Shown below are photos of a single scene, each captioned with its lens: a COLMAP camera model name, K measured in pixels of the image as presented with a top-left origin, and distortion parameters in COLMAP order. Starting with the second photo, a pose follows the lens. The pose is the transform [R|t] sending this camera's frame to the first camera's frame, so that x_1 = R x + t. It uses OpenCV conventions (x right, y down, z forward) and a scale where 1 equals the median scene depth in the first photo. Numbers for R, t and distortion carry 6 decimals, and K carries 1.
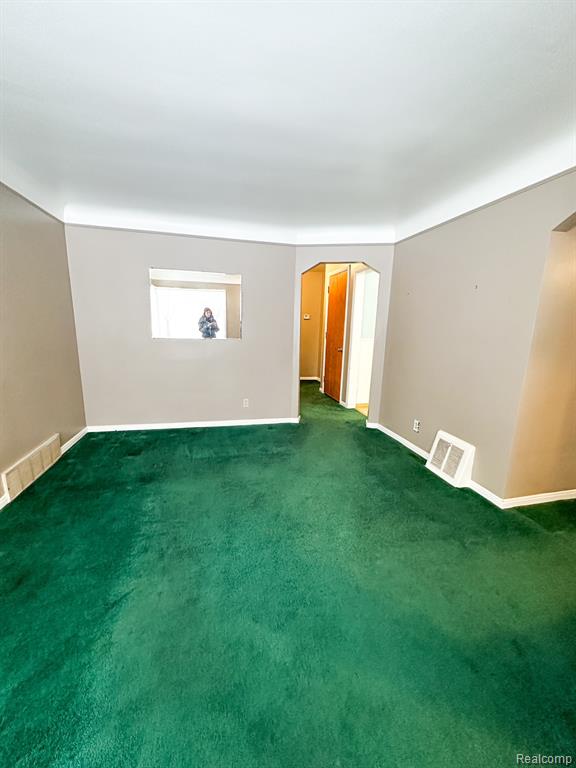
lens RADIAL K [[307.2, 0, 288.1], [0, 307.2, 383.6], [0, 0, 1]] dist [0.003077, -0.000201]
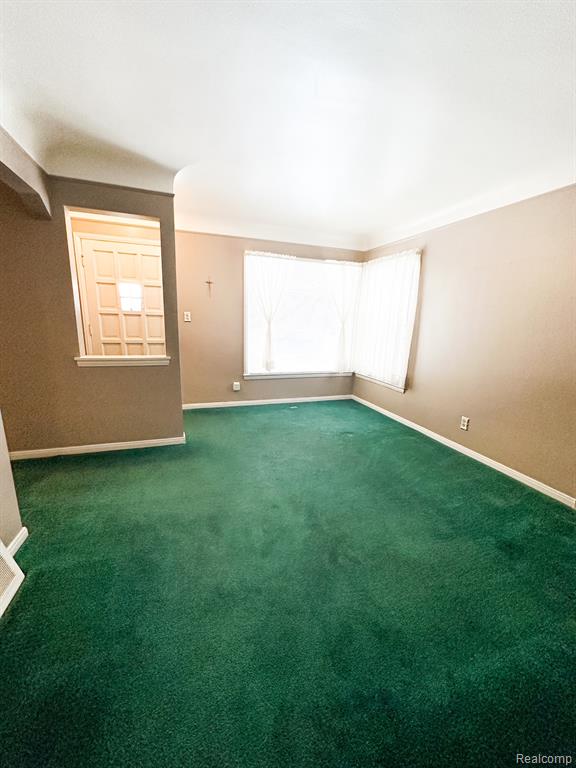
lens RADIAL K [[307.2, 0, 289.3], [0, 307.2, 382.9], [0, 0, 1]] dist [0.003077, -0.000201]
pose [[-0.993899, -0.032197, -0.105489, 0.111982], [-0.071512, 0.916277, 0.394111, -0.245907], [0.083968, 0.399250, -0.912989, 1.345237]]
